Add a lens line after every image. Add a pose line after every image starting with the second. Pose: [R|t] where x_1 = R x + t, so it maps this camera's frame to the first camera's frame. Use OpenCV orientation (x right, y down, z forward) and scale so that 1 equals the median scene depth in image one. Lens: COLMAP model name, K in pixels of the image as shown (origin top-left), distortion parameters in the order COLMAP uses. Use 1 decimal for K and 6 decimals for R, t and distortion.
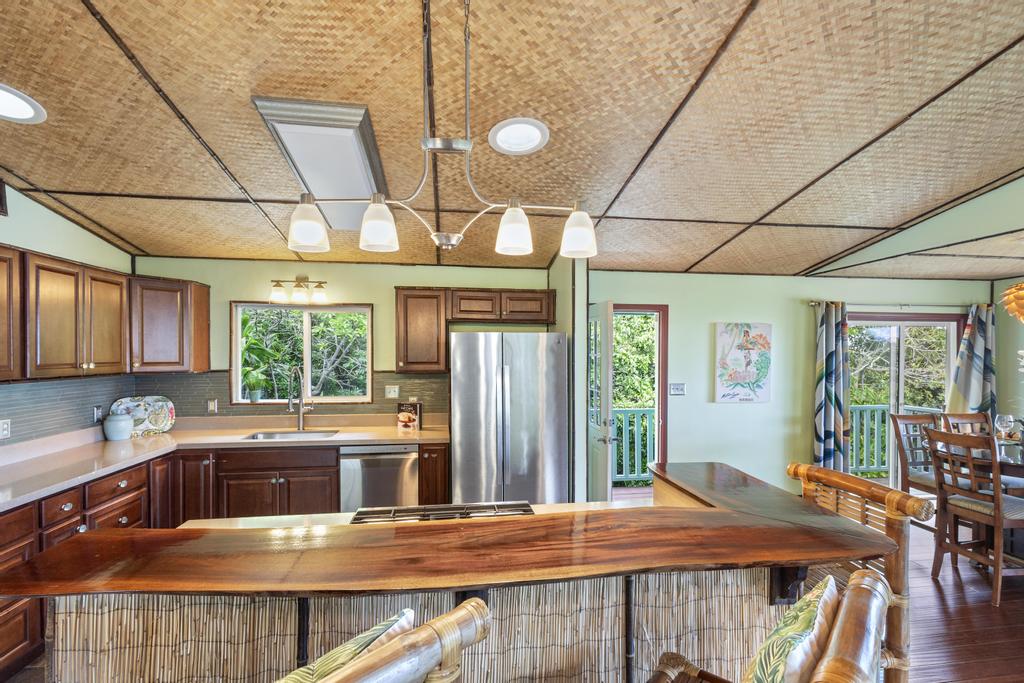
lens RADIAL K [[475.5, 0, 515.3], [0, 475.5, 353.6], [0, 0, 1]] dist [0.000612, -0.000438]
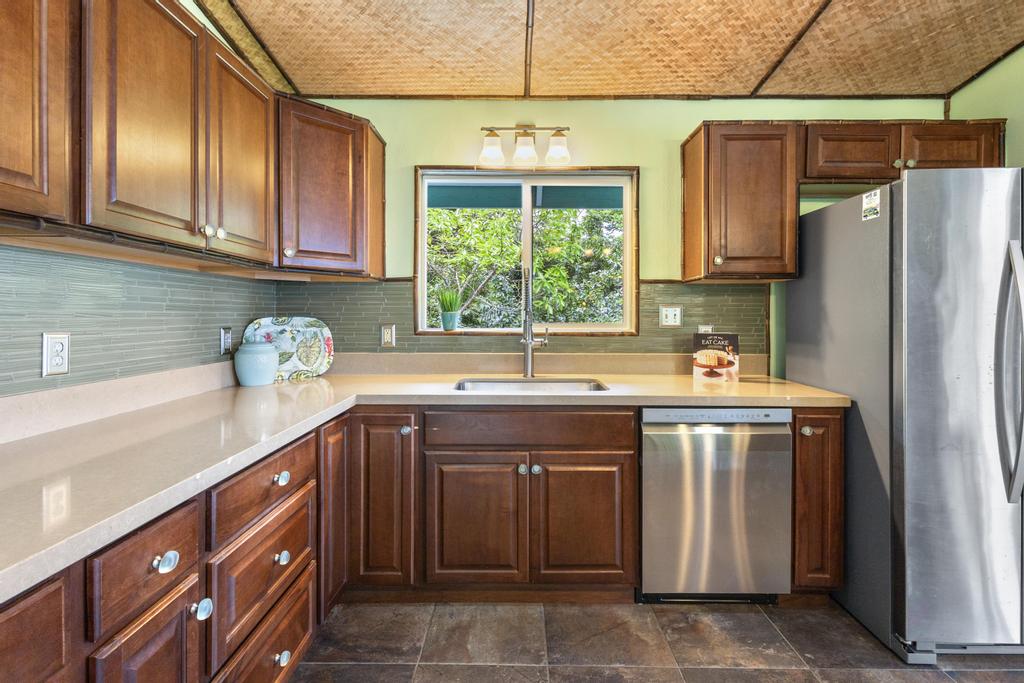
lens RADIAL K [[471.6, 0, 512.2], [0, 471.6, 310.6], [0, 0, 1]] dist [0.002714, 0.000578]
pose [[0.987878, -0.001787, -0.155224, -0.428950], [0.000582, 0.999969, -0.007812, 0.092790], [0.155233, 0.007627, 0.987848, 0.468257]]
